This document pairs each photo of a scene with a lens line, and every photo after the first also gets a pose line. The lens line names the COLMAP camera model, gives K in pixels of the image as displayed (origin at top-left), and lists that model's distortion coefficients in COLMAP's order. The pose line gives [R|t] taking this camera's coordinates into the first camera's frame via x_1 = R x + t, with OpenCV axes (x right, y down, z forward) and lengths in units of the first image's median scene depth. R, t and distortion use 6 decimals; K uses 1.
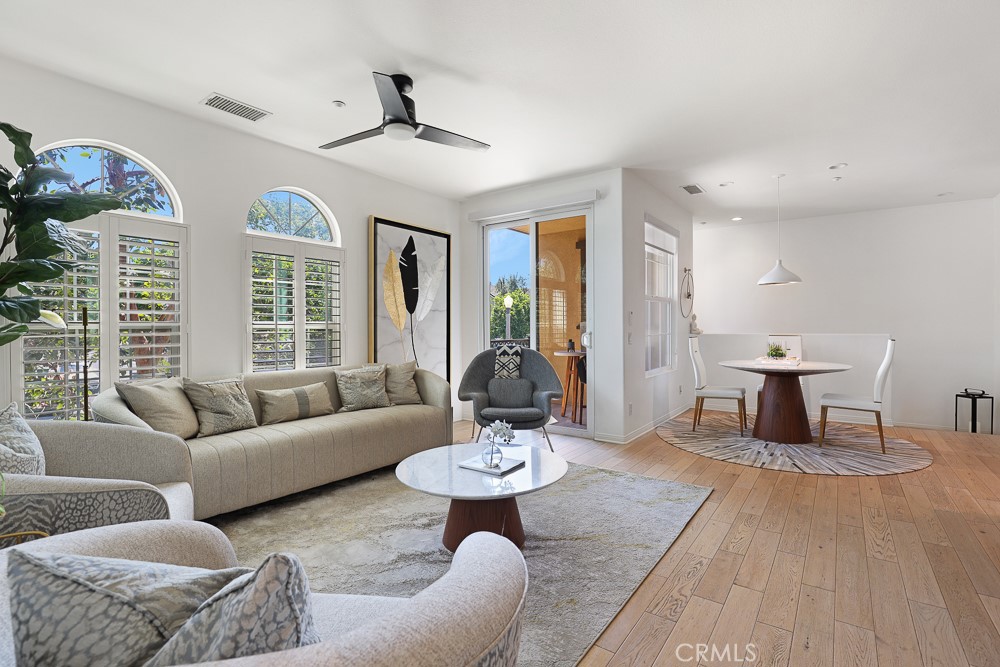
lens RADIAL K [[457.1, 0, 513.1], [0, 457.1, 332.1], [0, 0, 1]] dist [-0.022010, 0.000290]
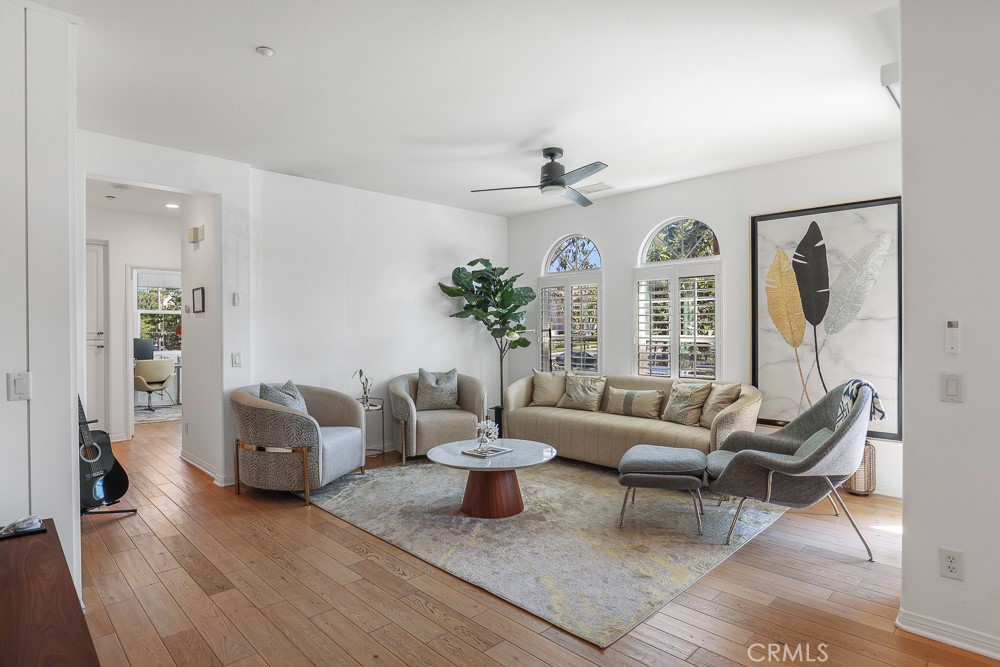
lens RADIAL K [[534.0, 0, 504.0], [0, 534.0, 330.3], [0, 0, 1]] dist [-0.015430, 0.001713]
pose [[-0.164082, 0.005300, -0.986432, 0.809273], [-0.007031, 0.999954, 0.006542, -0.038441], [0.986422, 0.008009, -0.164038, 0.720772]]
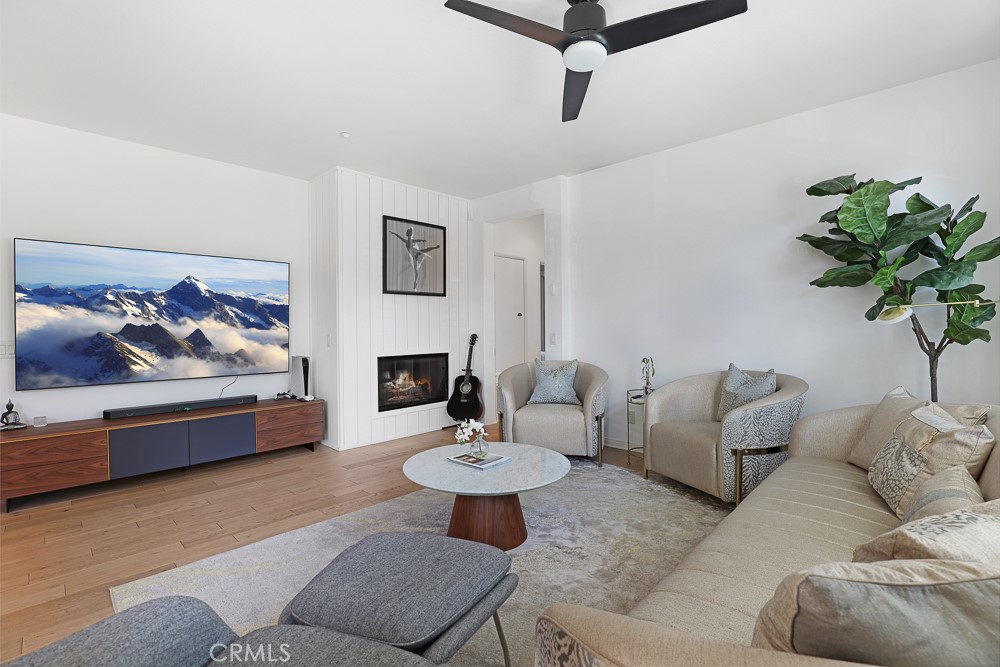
lens RADIAL K [[457.1, 0, 513.1], [0, 457.1, 332.1], [0, 0, 1]] dist [-0.022010, 0.000290]
pose [[-0.992666, 0.010354, 0.120443, -0.140391], [0.013472, 0.999594, 0.025104, -0.016109], [-0.120134, 0.026543, -0.992403, 1.127394]]
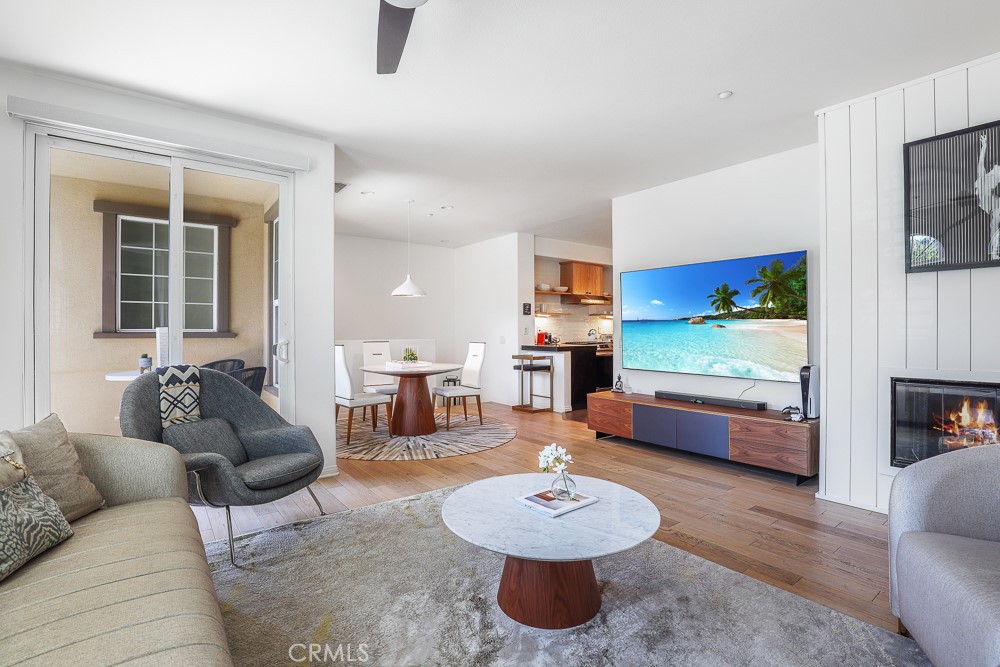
lens RADIAL K [[465.9, 0, 500.0], [0, 465.9, 333.5], [0, 0, 1]] dist [-0.038922, 0.000221]
pose [[0.290965, 0.000041, 0.956734, -0.485122], [0.014386, 0.999887, -0.004418, -0.004350], [-0.956625, 0.015049, 0.290932, 0.472875]]
